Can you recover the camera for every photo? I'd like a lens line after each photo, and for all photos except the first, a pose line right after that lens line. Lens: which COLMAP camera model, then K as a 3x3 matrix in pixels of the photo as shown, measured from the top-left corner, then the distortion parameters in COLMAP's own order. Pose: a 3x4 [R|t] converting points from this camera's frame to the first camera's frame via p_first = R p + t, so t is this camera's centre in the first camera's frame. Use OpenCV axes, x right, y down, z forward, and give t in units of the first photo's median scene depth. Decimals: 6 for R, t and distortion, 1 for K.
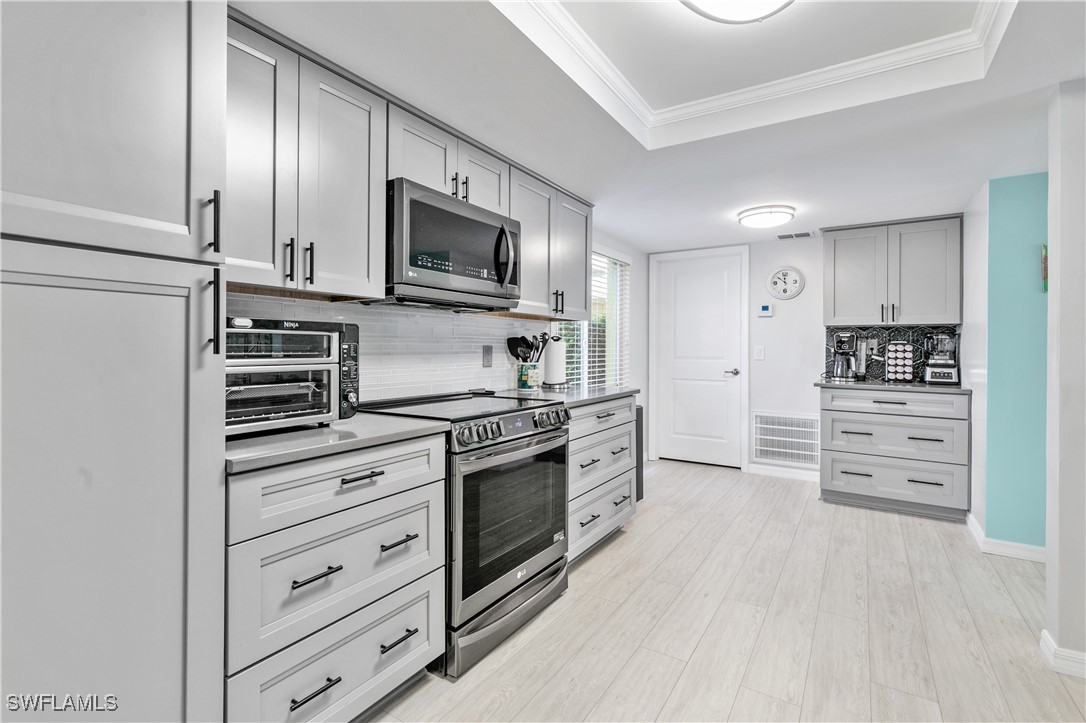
lens RADIAL K [[479.9, 0, 562.1], [0, 479.9, 347.9], [0, 0, 1]] dist [-0.000198, -0.006811]
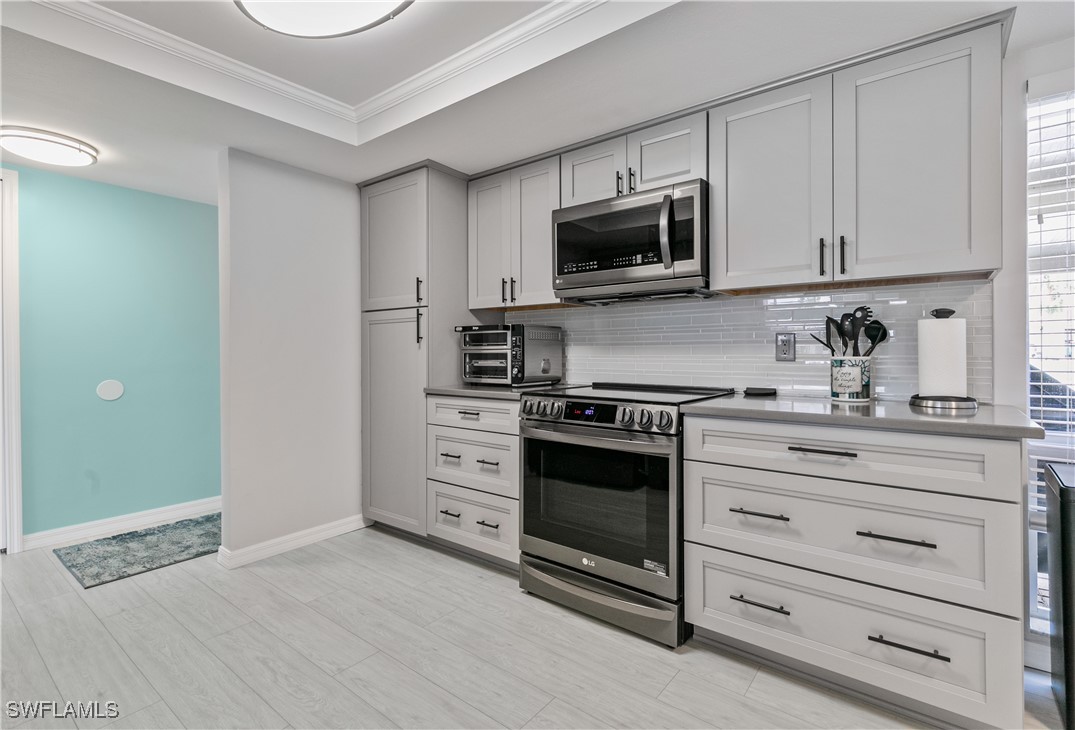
lens RADIAL K [[501.2, 0, 541.7], [0, 501.2, 352.1], [0, 0, 1]] dist [0.001584, 0.000214]
pose [[-0.105618, -0.001546, -0.994406, 0.503100], [0.005846, 0.999981, -0.002175, 0.019104], [0.994390, -0.006043, -0.105607, 0.532725]]
